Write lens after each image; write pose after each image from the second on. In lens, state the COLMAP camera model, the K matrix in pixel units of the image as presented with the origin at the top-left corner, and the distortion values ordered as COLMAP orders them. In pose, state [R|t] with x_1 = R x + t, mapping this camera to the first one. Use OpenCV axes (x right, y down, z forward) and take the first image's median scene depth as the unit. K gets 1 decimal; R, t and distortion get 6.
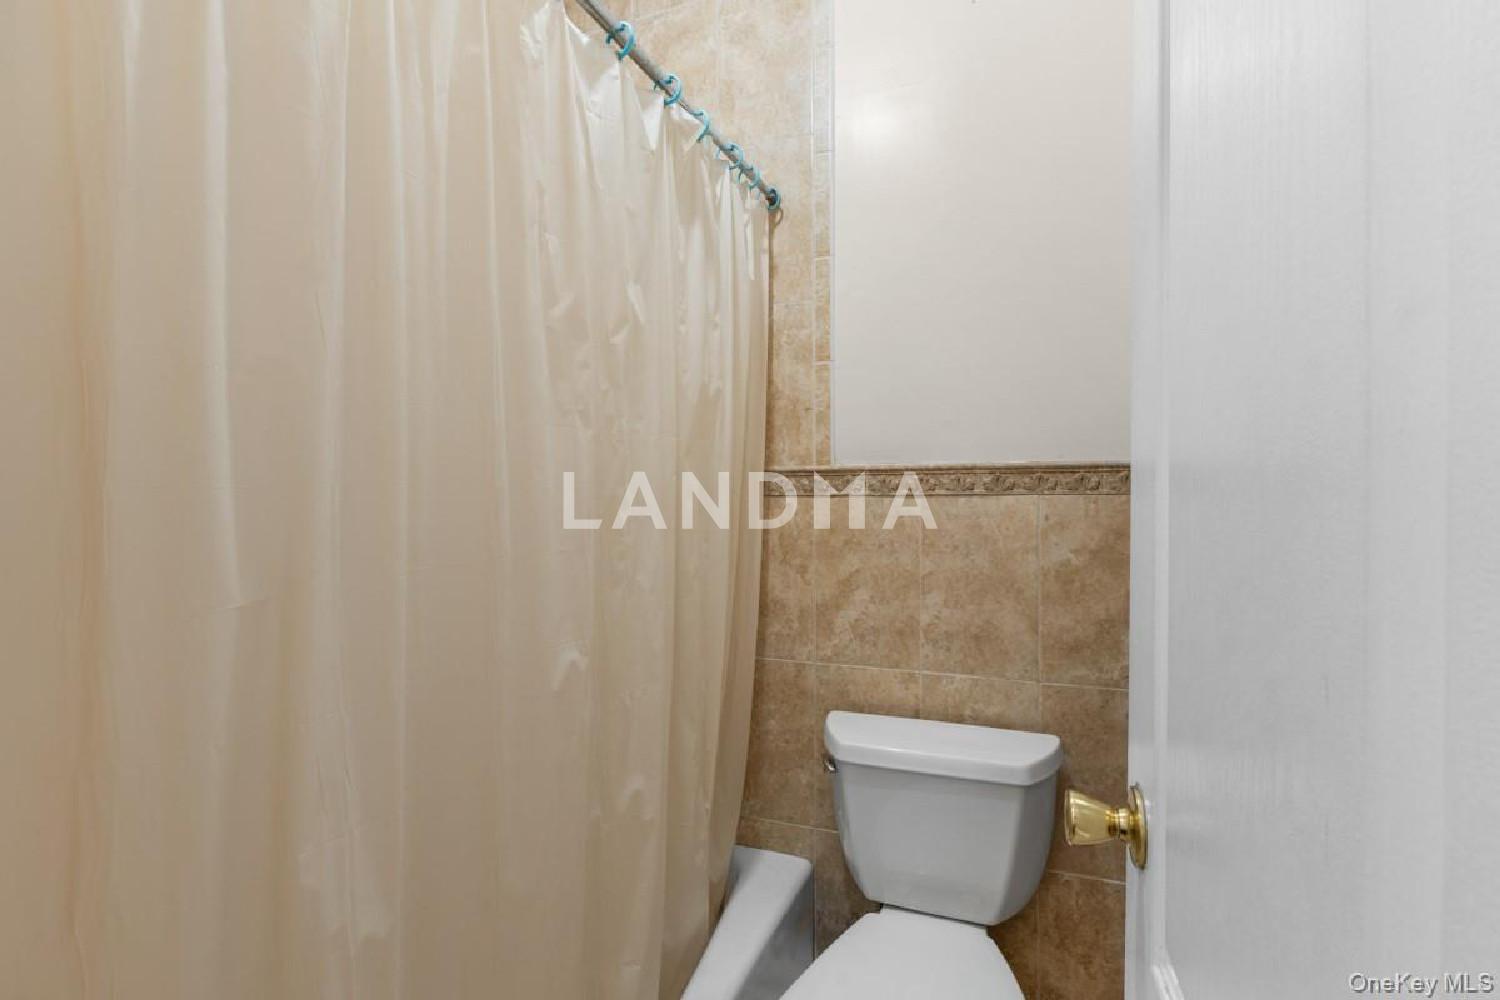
lens RADIAL K [[680.2, 0, 772.9], [0, 680.2, 488.8], [0, 0, 1]] dist [-0.004727, -0.000134]
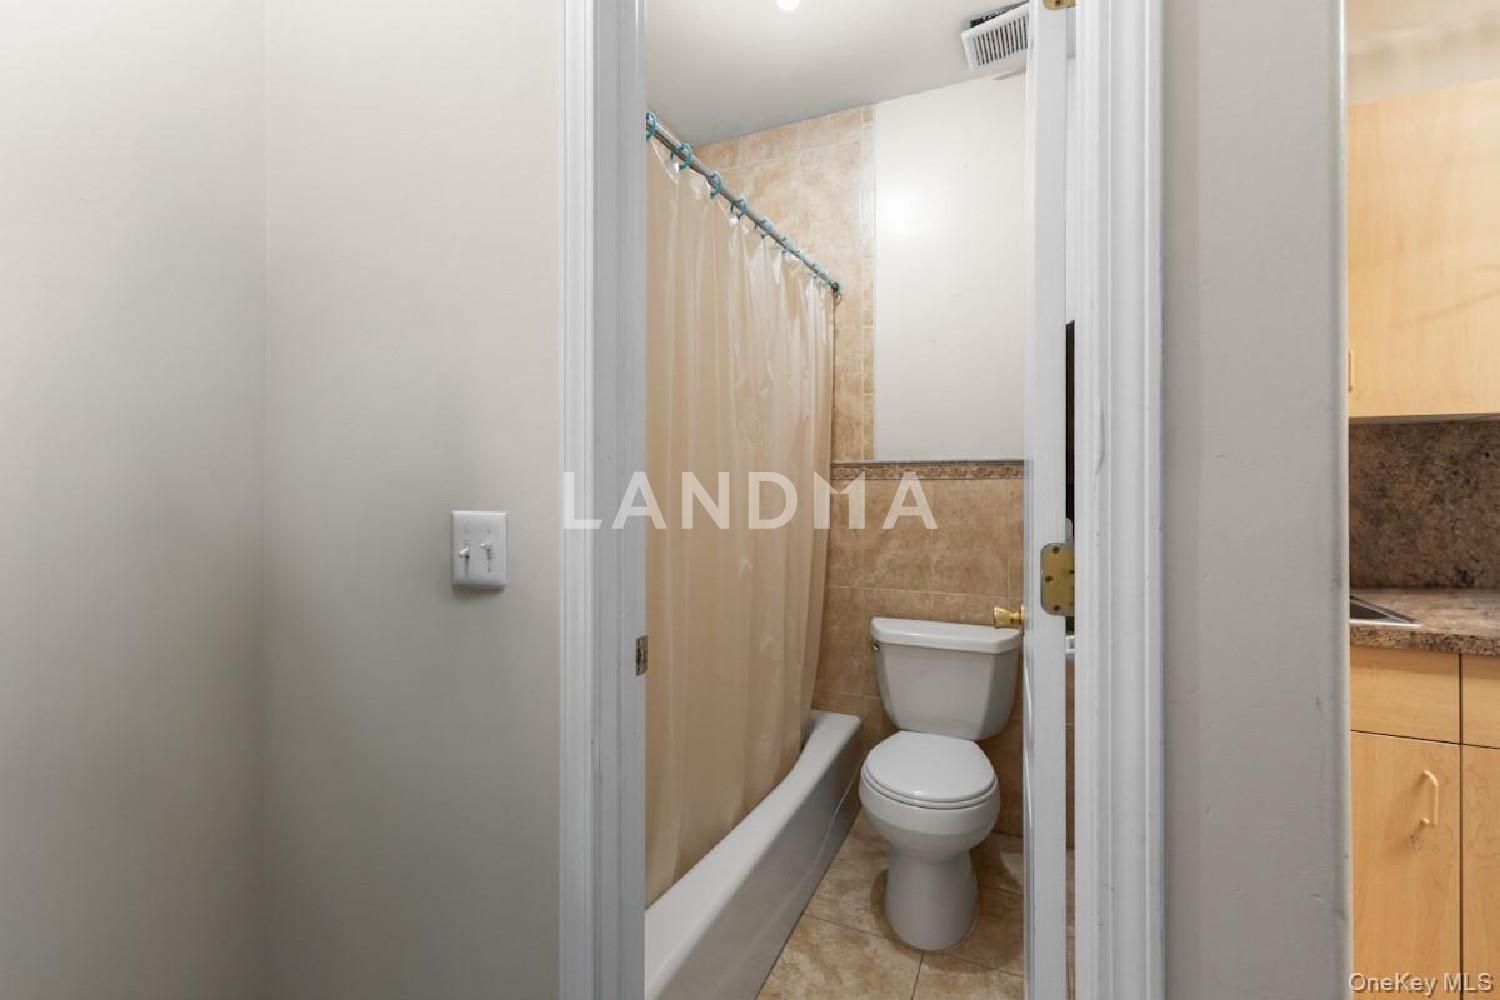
lens RADIAL K [[644.8, 0, 764.9], [0, 644.8, 476.8], [0, 0, 1]] dist [0.009460, -0.000756]
pose [[0.998746, -0.000878, -0.050061, -0.095064], [0.000813, 0.999999, -0.001315, 0.005712], [0.050062, 0.001273, 0.998745, -0.515397]]
